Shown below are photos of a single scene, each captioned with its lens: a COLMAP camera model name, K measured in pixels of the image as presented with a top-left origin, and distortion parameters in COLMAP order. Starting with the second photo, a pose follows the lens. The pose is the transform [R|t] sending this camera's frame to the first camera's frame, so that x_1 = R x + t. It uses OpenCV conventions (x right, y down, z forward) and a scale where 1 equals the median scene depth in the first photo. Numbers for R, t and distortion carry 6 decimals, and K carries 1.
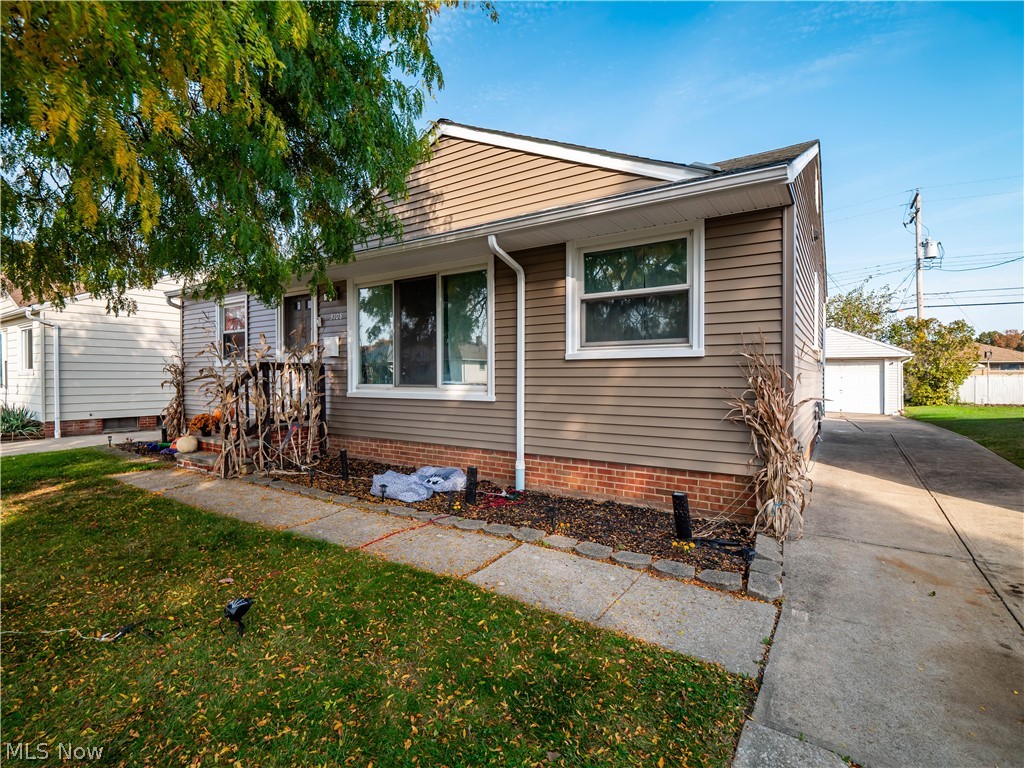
lens RADIAL K [[505.1, 0, 472.5], [0, 505.1, 372.7], [0, 0, 1]] dist [0.005556, -0.003127]
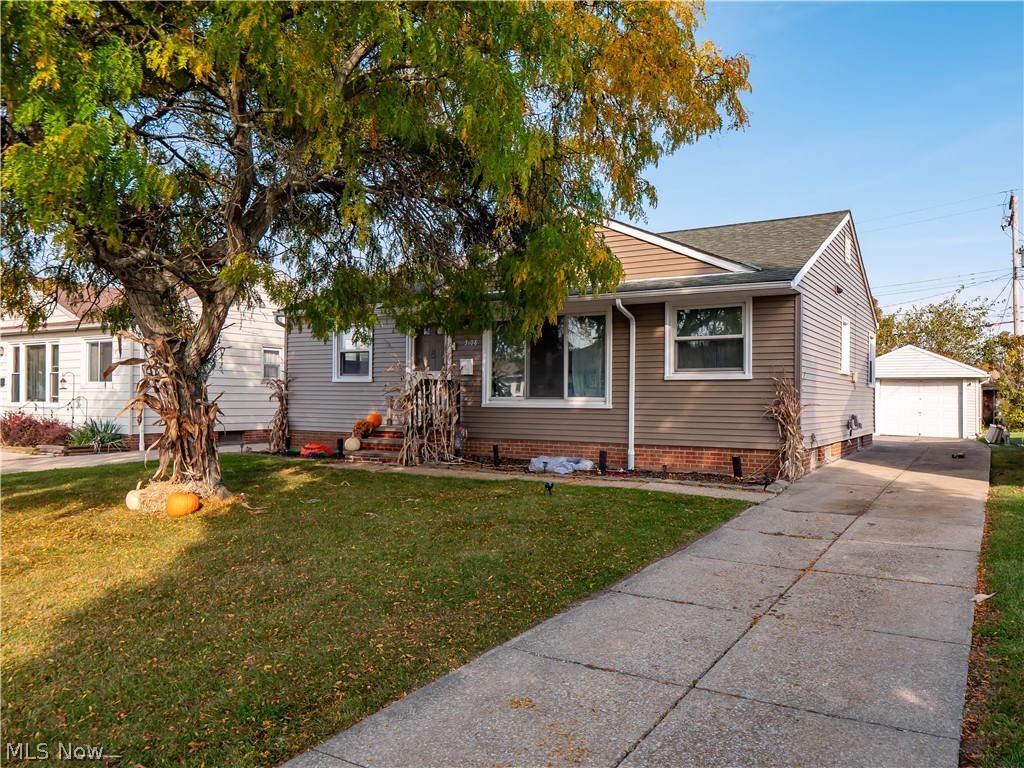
lens RADIAL K [[763.3, 0, 502.1], [0, 763.3, 377.2], [0, 0, 1]] dist [0.039825, 0.000491]
pose [[0.997772, 0.009877, 0.065981, -0.397768], [-0.008545, 0.999755, -0.020439, 0.014878], [-0.066167, 0.019830, 0.997612, -1.100780]]
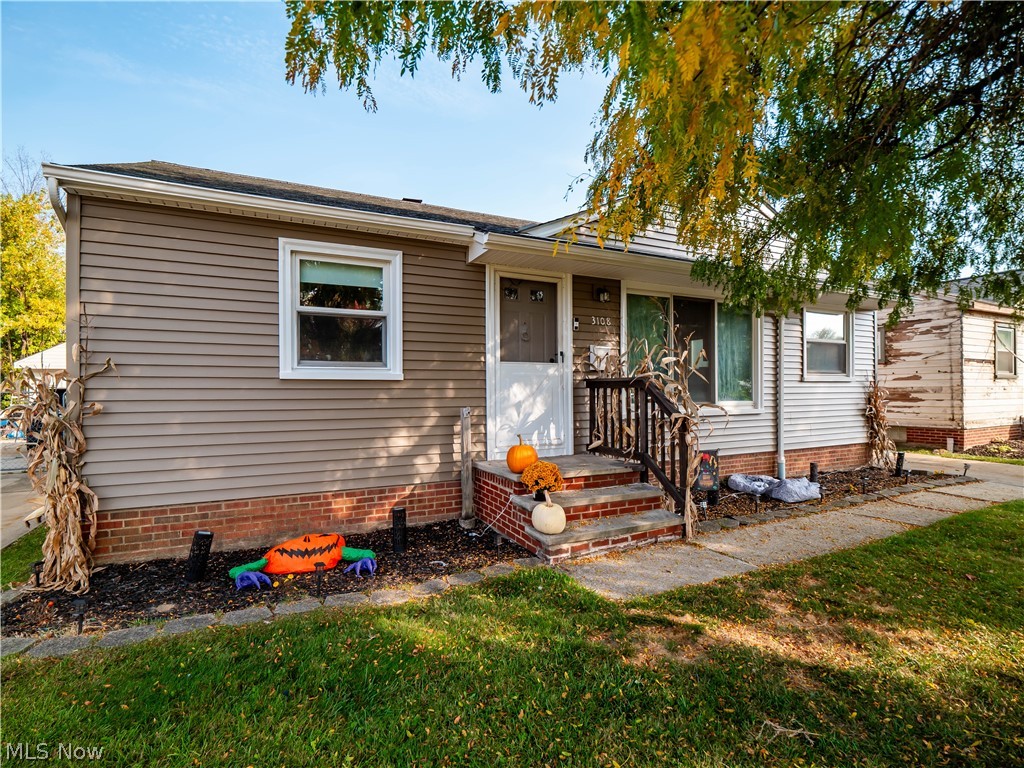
lens RADIAL K [[505.1, 0, 517.4], [0, 505.1, 383.2], [0, 0, 1]] dist [0.005556, -0.003127]
pose [[0.461140, 0.018294, 0.887139, -1.316659], [0.006589, 0.999689, -0.024040, 0.009376], [-0.887303, 0.016931, 0.460876, 0.942307]]
